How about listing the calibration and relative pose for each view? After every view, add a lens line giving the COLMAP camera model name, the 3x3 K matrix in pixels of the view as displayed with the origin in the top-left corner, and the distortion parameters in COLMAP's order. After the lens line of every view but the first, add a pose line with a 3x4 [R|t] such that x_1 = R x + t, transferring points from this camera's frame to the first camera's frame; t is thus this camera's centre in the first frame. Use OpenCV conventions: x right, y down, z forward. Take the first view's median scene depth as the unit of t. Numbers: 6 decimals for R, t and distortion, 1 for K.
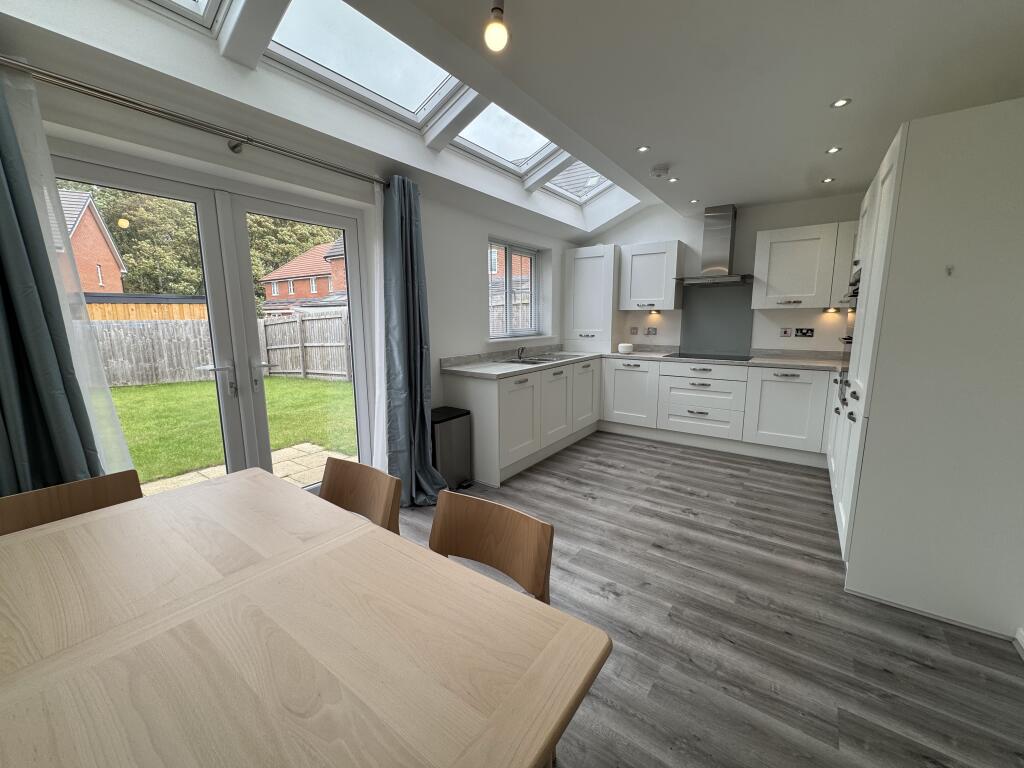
lens RADIAL K [[407.0, 0, 512.1], [0, 407.0, 380.7], [0, 0, 1]] dist [-0.002700, 0.000242]
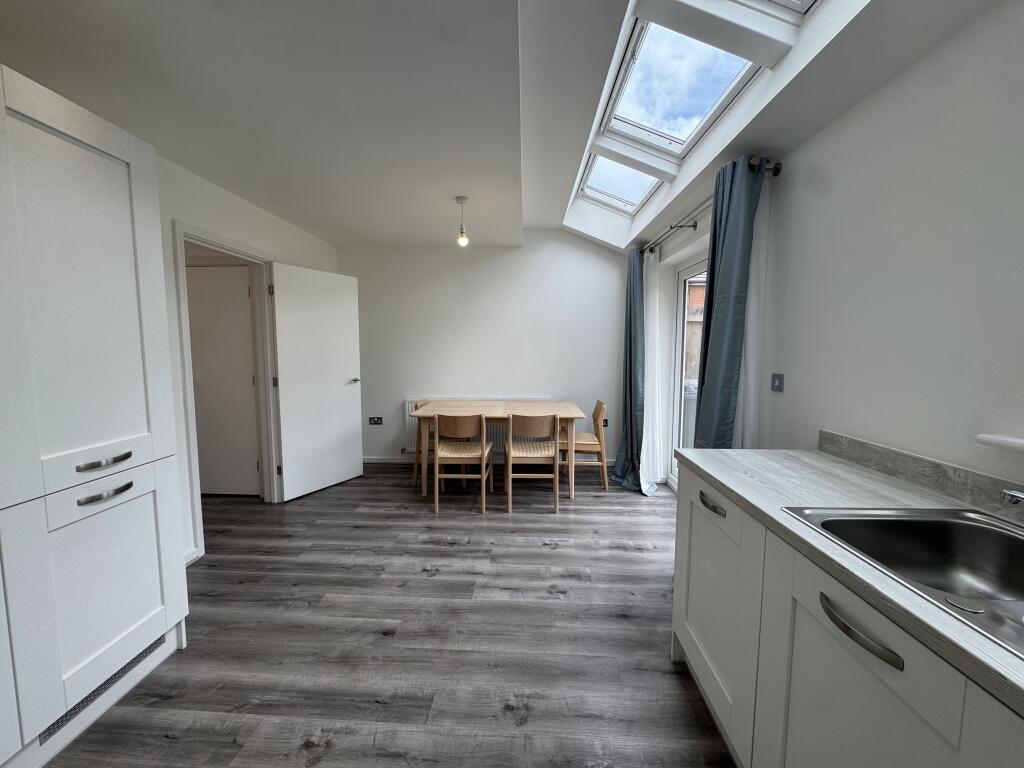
lens RADIAL K [[407.0, 0, 510.7], [0, 407.0, 383.5], [0, 0, 1]] dist [-0.002700, 0.000242]
pose [[-0.832961, 0.053907, -0.550700, 0.377515], [-0.084101, 0.971347, 0.222290, -0.173398], [0.546904, 0.231473, -0.804560, 1.097160]]
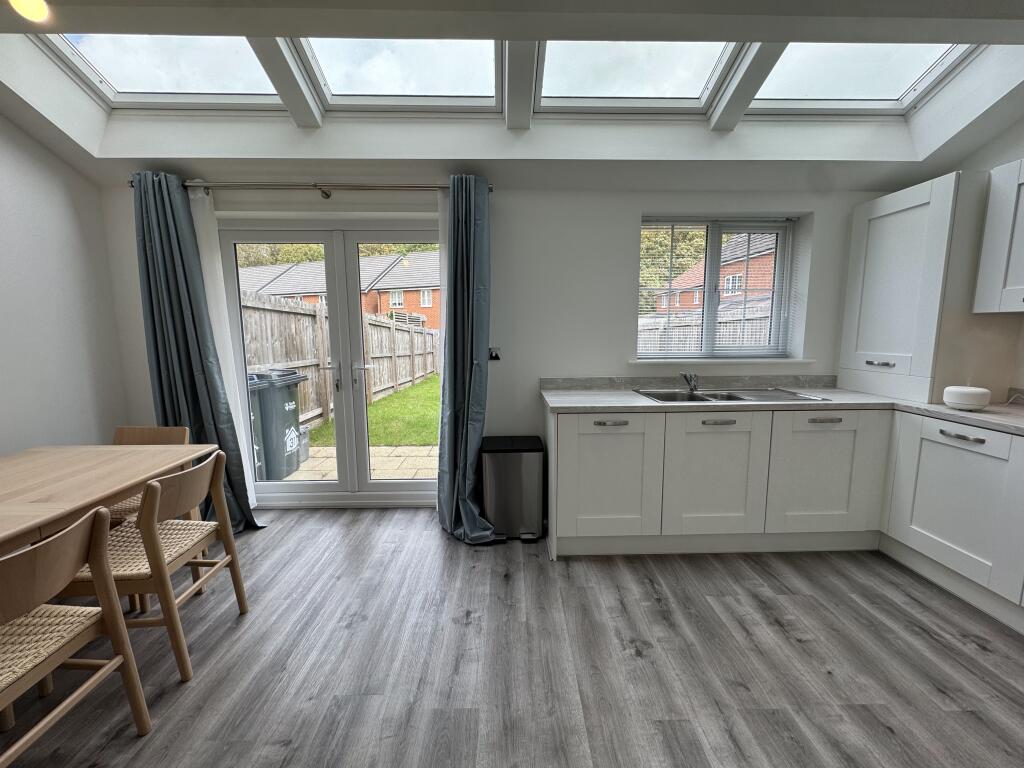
lens RADIAL K [[407.0, 0, 511.6], [0, 407.0, 380.6], [0, 0, 1]] dist [-0.002700, 0.000242]
pose [[0.604533, 0.102766, -0.789924, 0.414677], [-0.123207, 0.991773, 0.034735, -0.065720], [0.786994, 0.076325, 0.612221, 0.415845]]
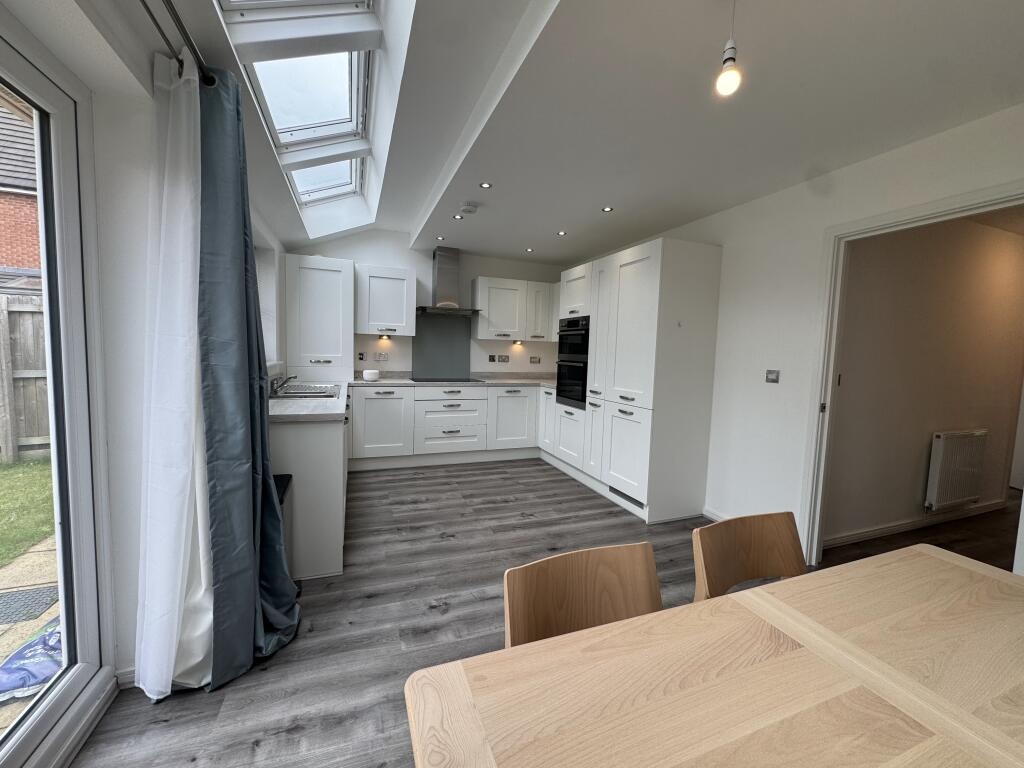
lens RADIAL K [[407.0, 0, 511.7], [0, 407.0, 381.8], [0, 0, 1]] dist [-0.002700, 0.000242]
pose [[0.543314, -0.042201, 0.838468, -0.404030], [0.096690, 0.995235, -0.012563, -0.028206], [-0.833943, 0.087897, 0.544806, 0.298832]]
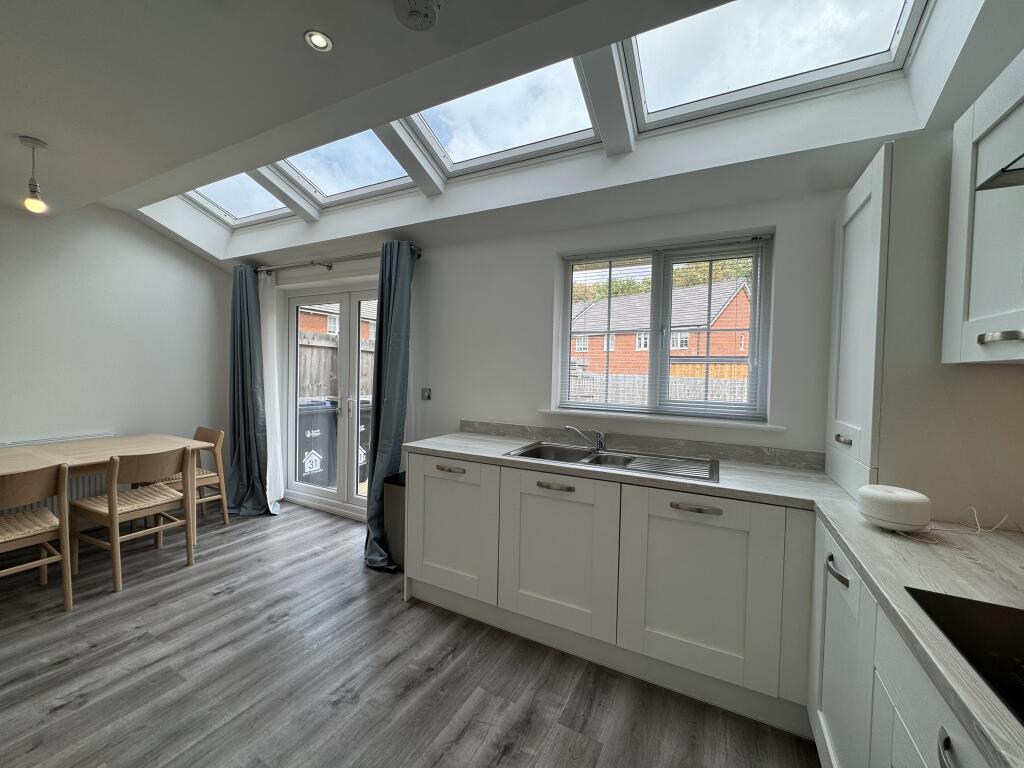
lens RADIAL K [[407.0, 0, 512.7], [0, 407.0, 381.4], [0, 0, 1]] dist [-0.002700, 0.000242]
pose [[0.145843, 0.034321, -0.988712, 0.630177], [-0.179718, 0.983689, 0.007637, -0.148107], [0.972847, 0.176575, 0.149632, 0.898432]]
